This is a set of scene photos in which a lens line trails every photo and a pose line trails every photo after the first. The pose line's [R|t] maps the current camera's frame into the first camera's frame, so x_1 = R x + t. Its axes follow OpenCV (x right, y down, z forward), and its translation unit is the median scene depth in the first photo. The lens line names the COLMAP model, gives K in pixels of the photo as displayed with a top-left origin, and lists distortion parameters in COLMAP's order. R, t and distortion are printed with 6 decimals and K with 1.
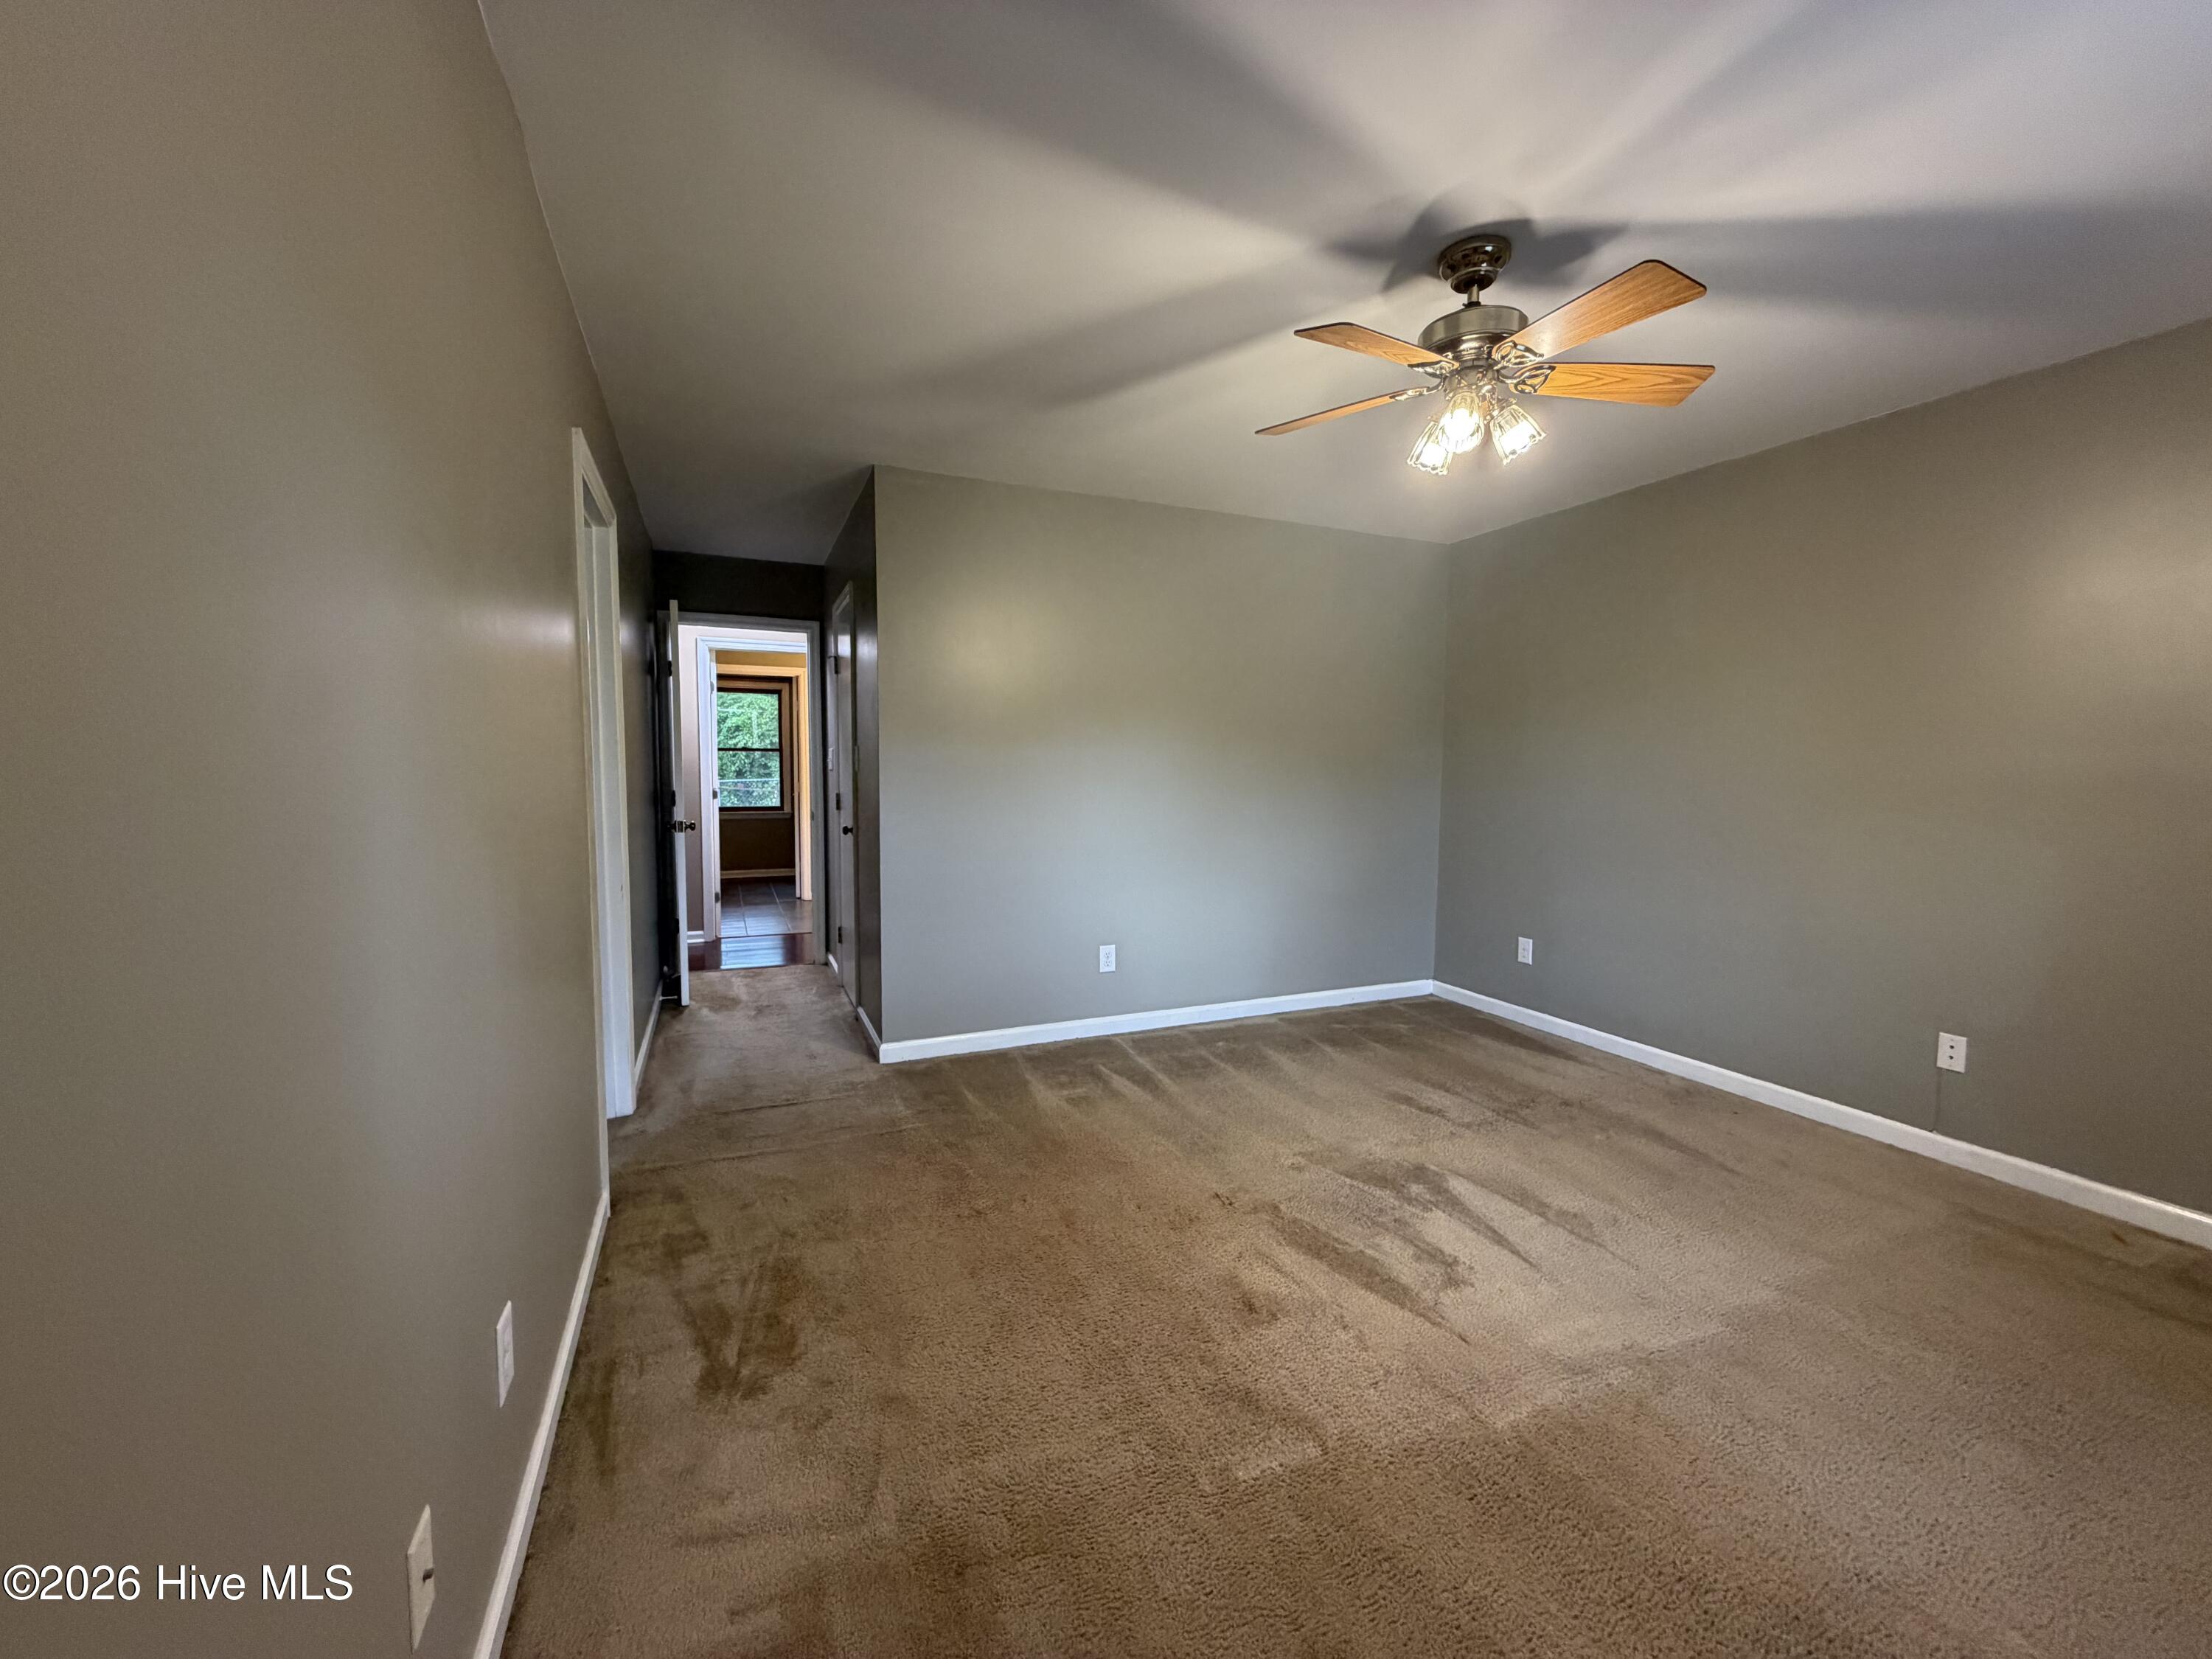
lens RADIAL K [[877.2, 0, 1099.7], [0, 877.2, 830.4], [0, 0, 1]] dist [-0.002777, 0.000673]
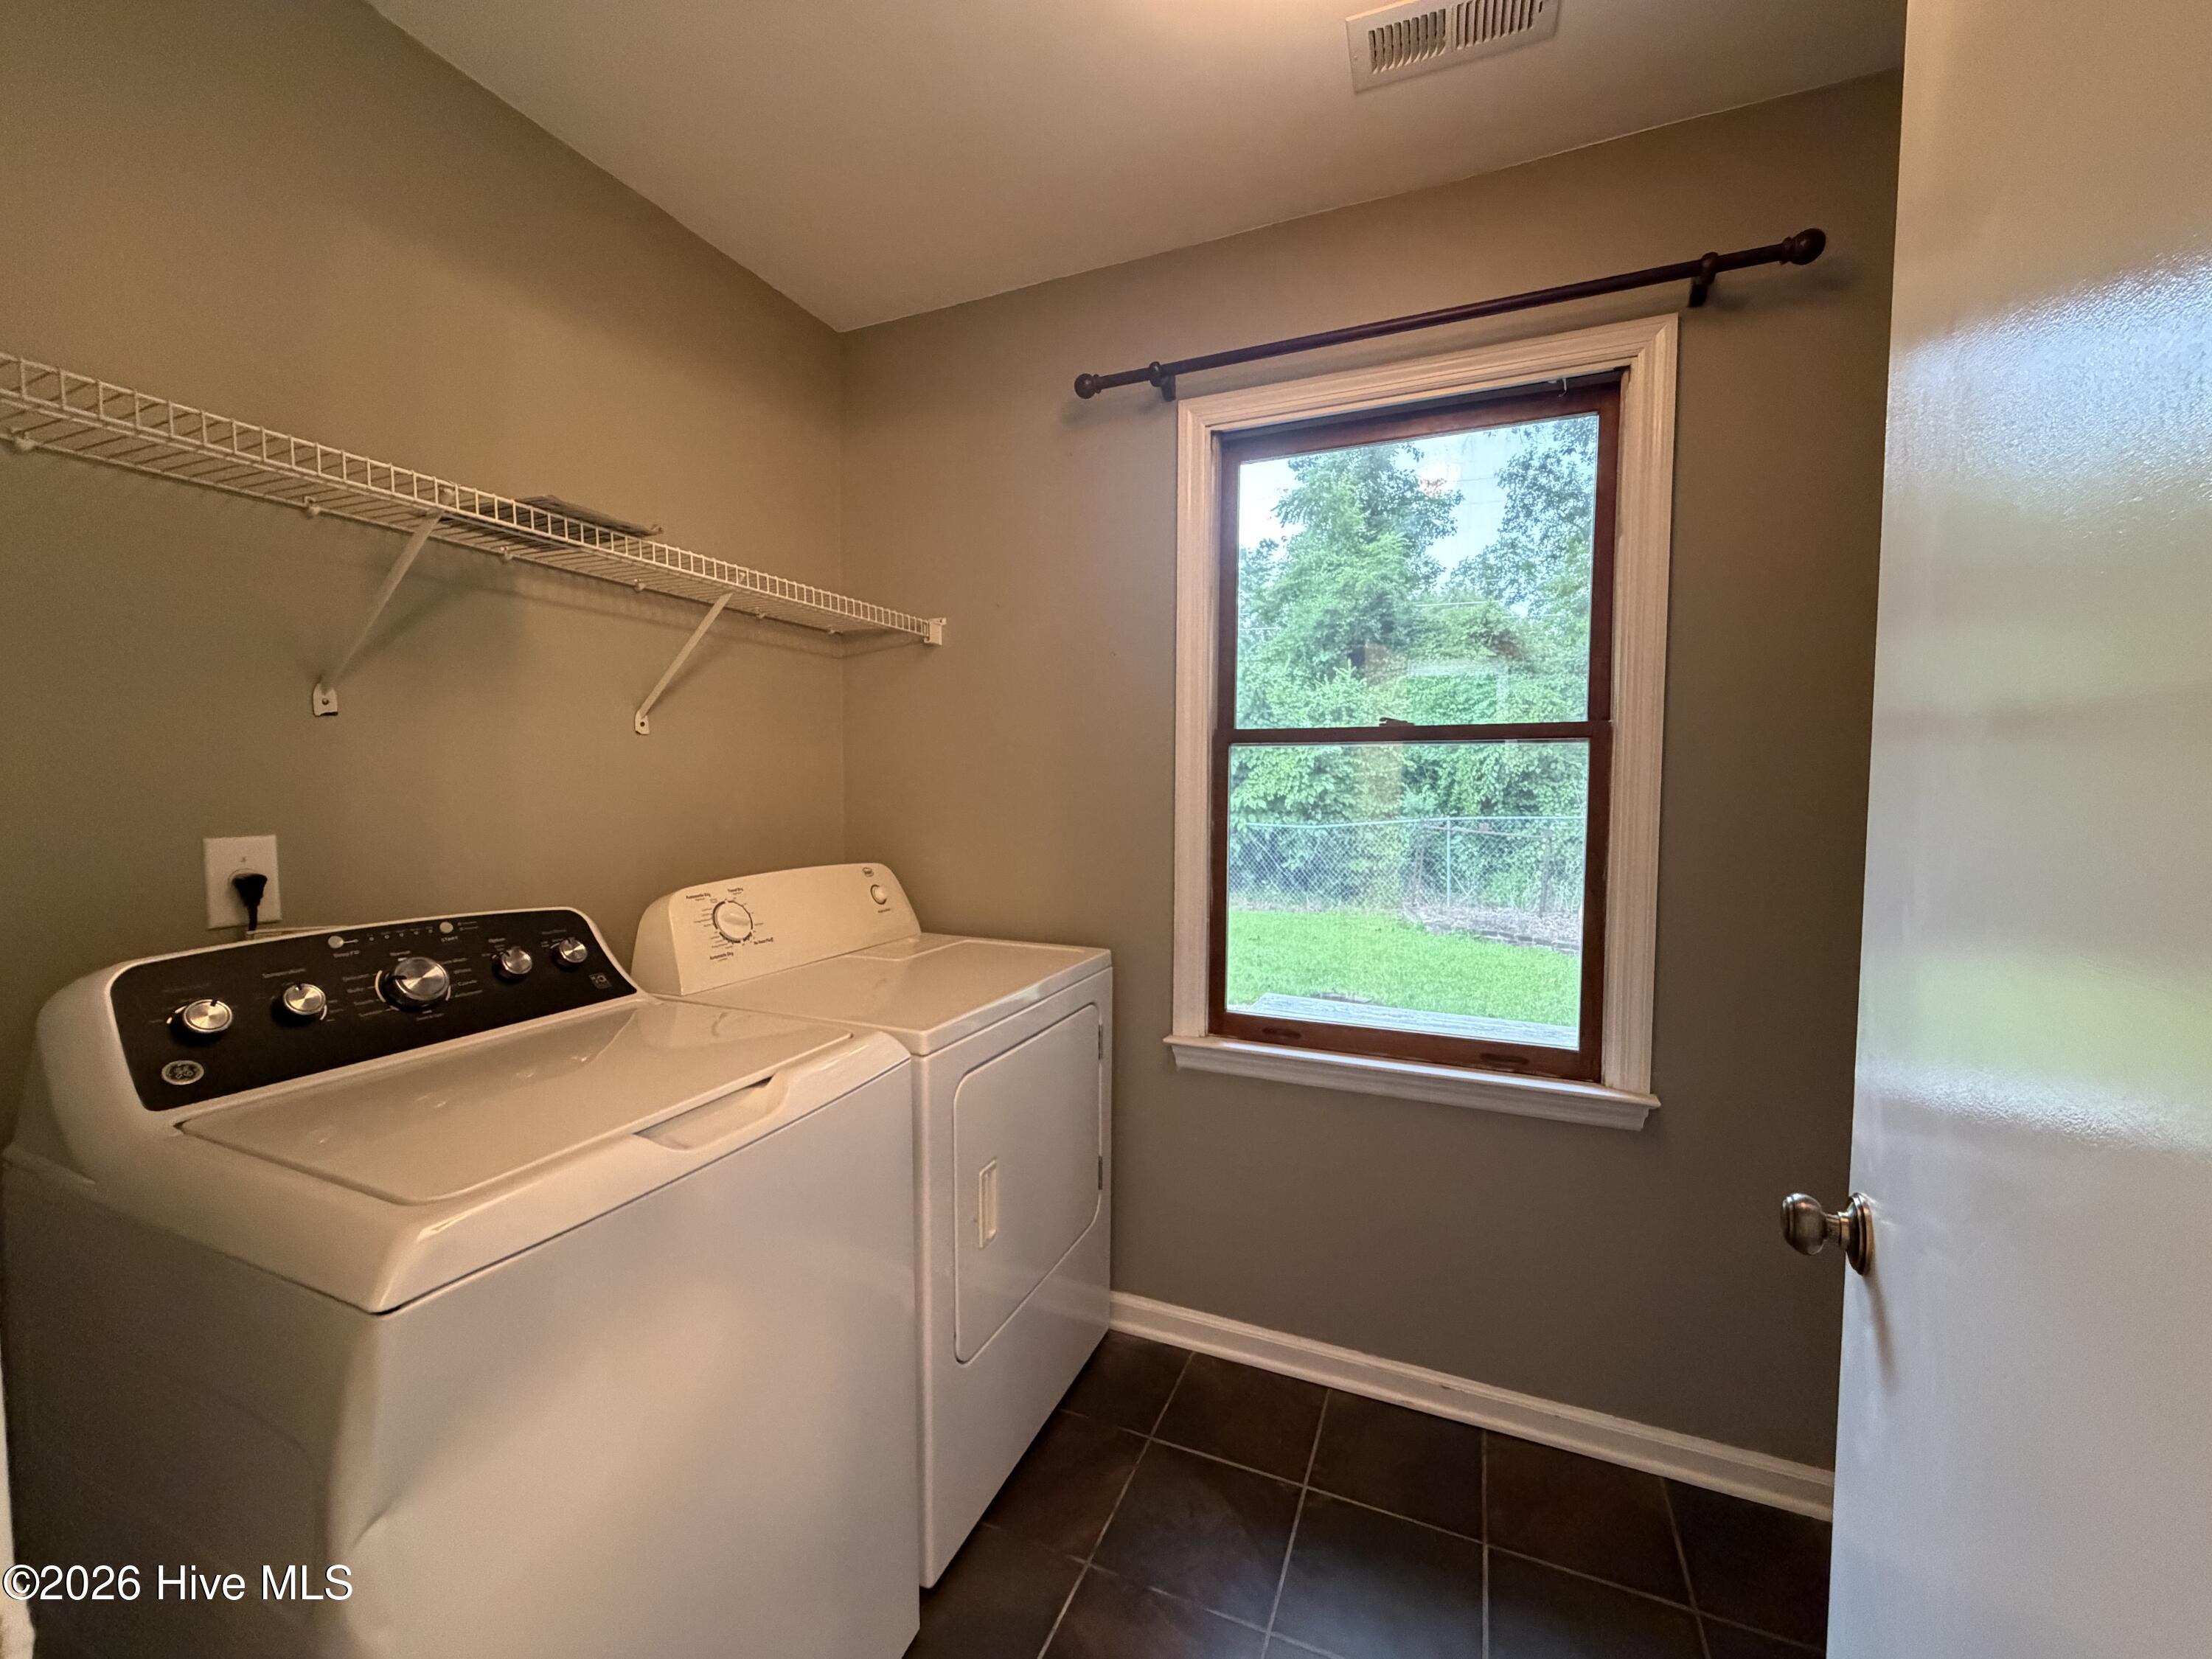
lens RADIAL K [[877.2, 0, 1099.7], [0, 877.2, 830.4], [0, 0, 1]] dist [-0.002777, 0.000673]
pose [[0.680922, 0.031740, -0.731668, -0.319481], [-0.052572, 0.998601, -0.005606, -0.069058], [0.730466, 0.042282, 0.681638, 0.852072]]
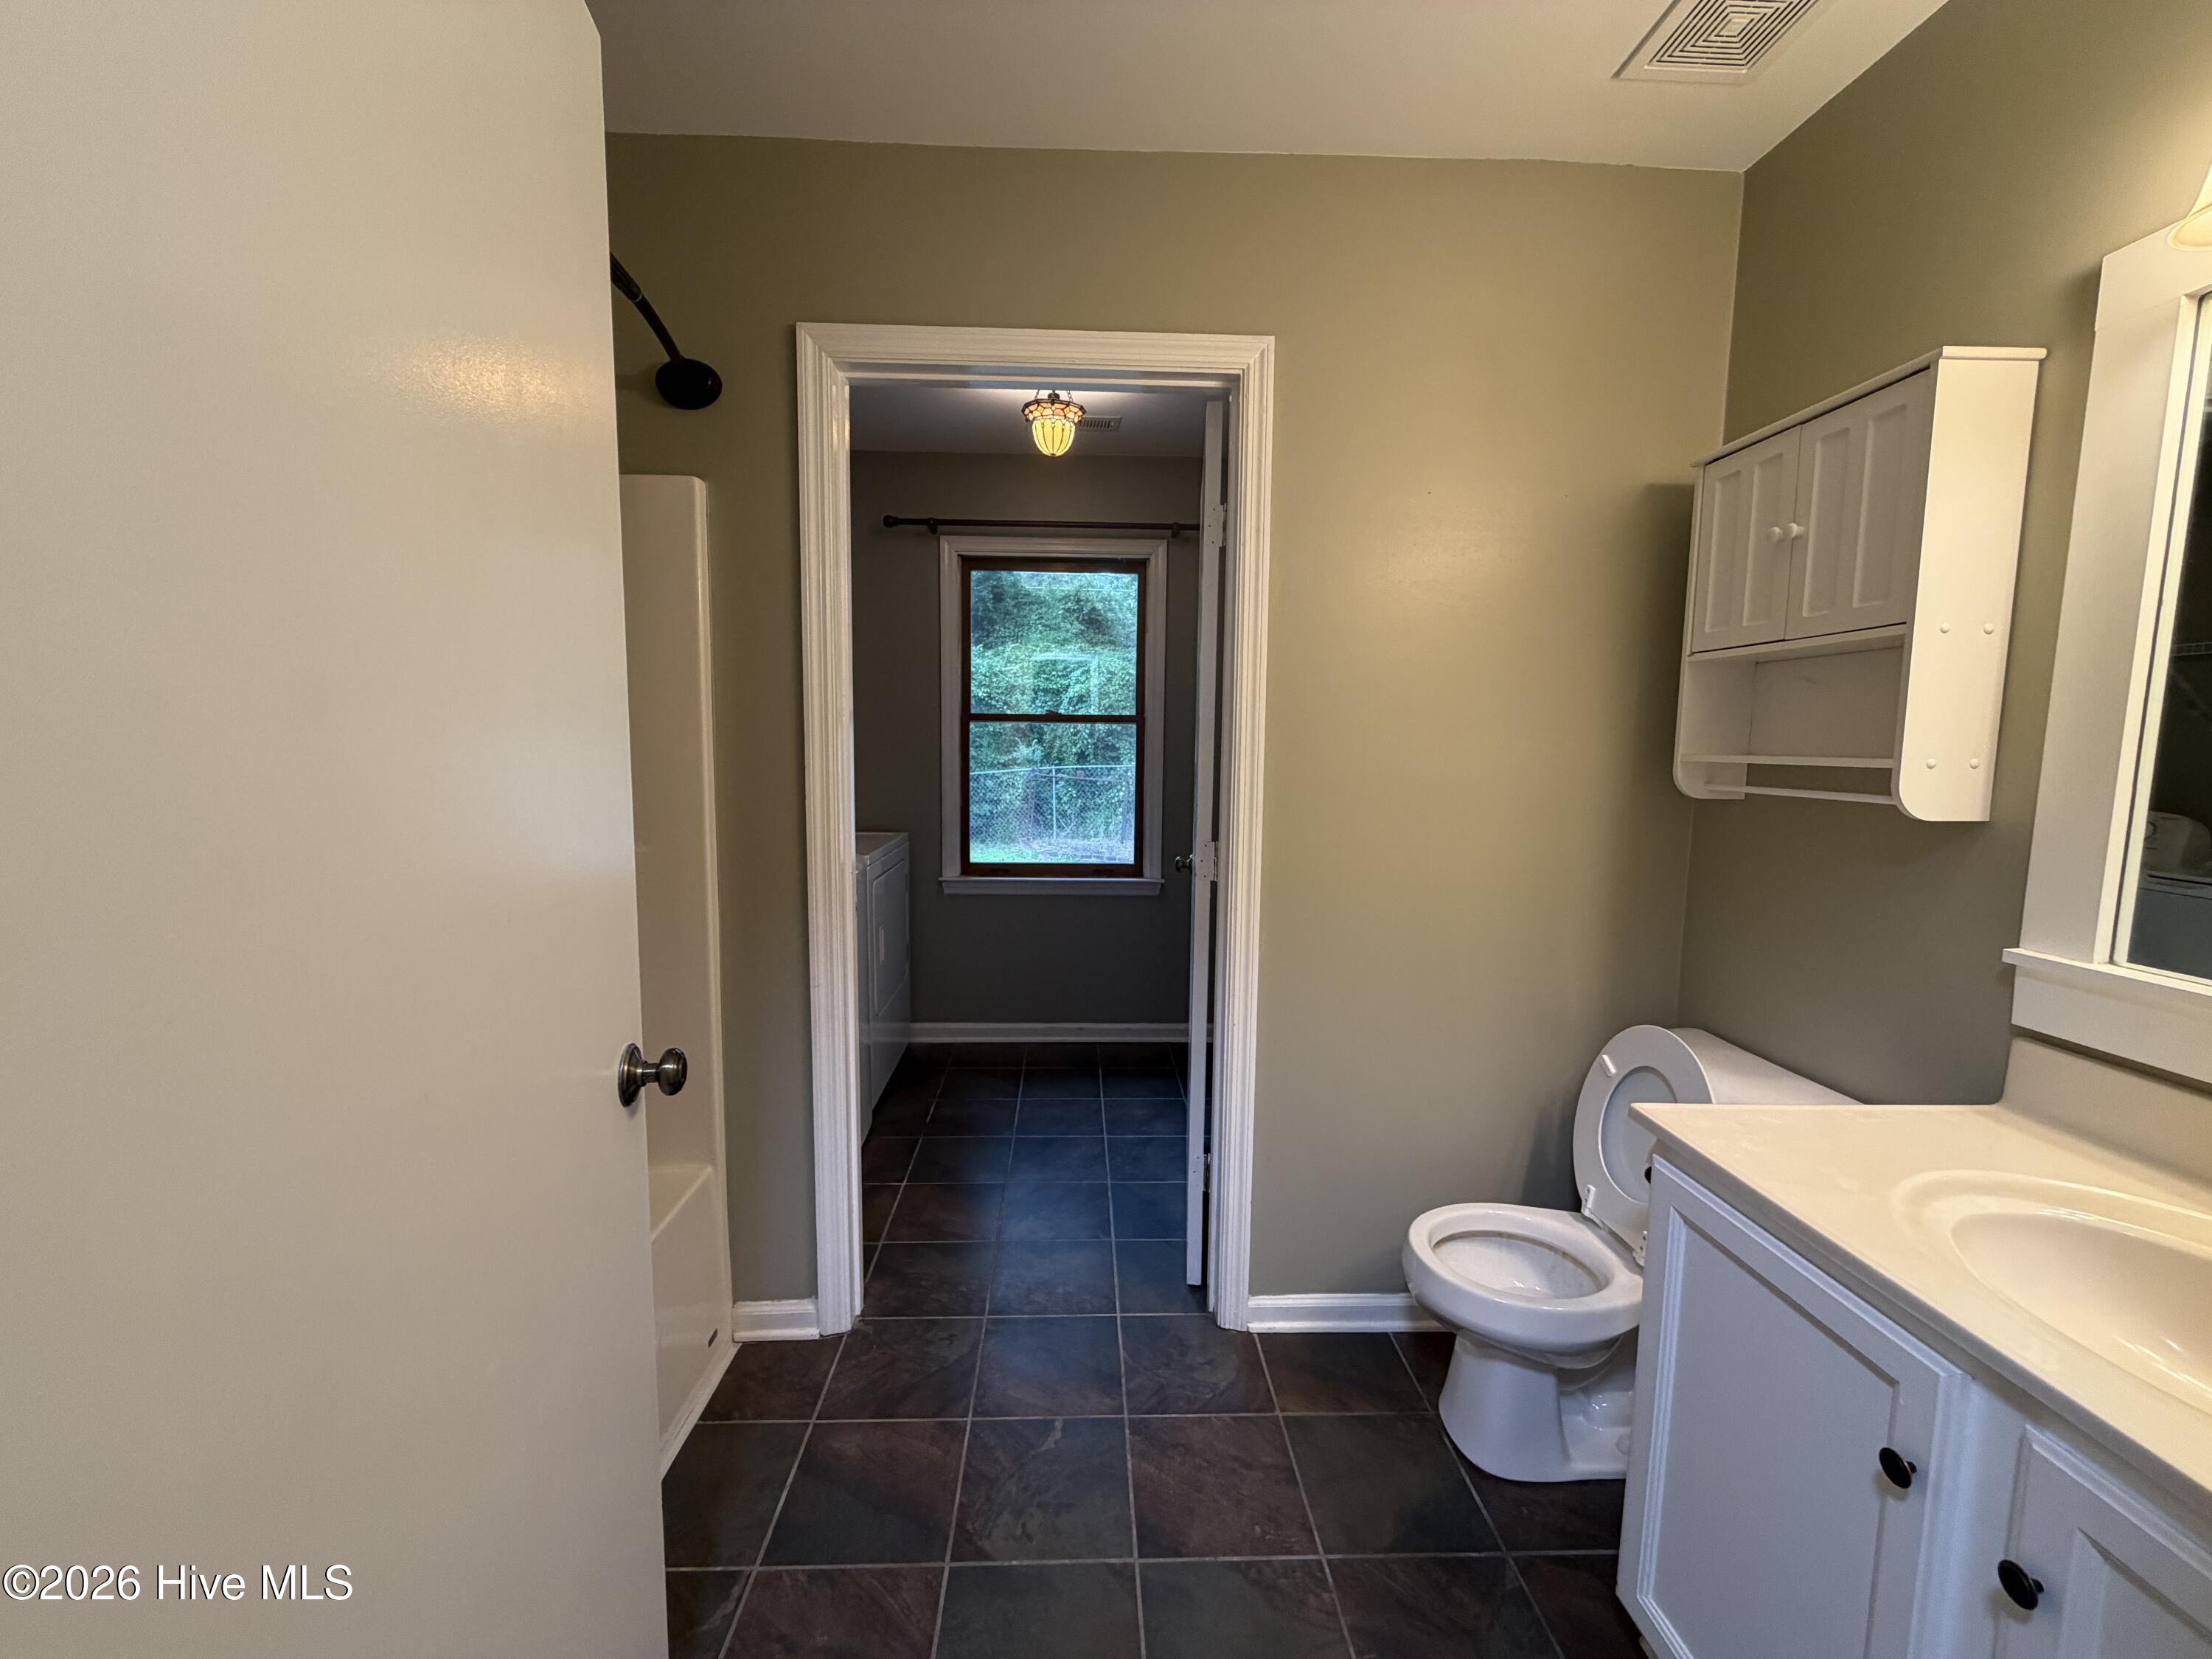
lens RADIAL K [[877.2, 0, 1099.7], [0, 877.2, 830.4], [0, 0, 1]] dist [-0.002777, 0.000673]
pose [[0.928013, 0.039632, -0.370435, -0.248756], [-0.030769, 0.999082, 0.029806, -0.056722], [0.371276, -0.016262, 0.928380, 0.669382]]
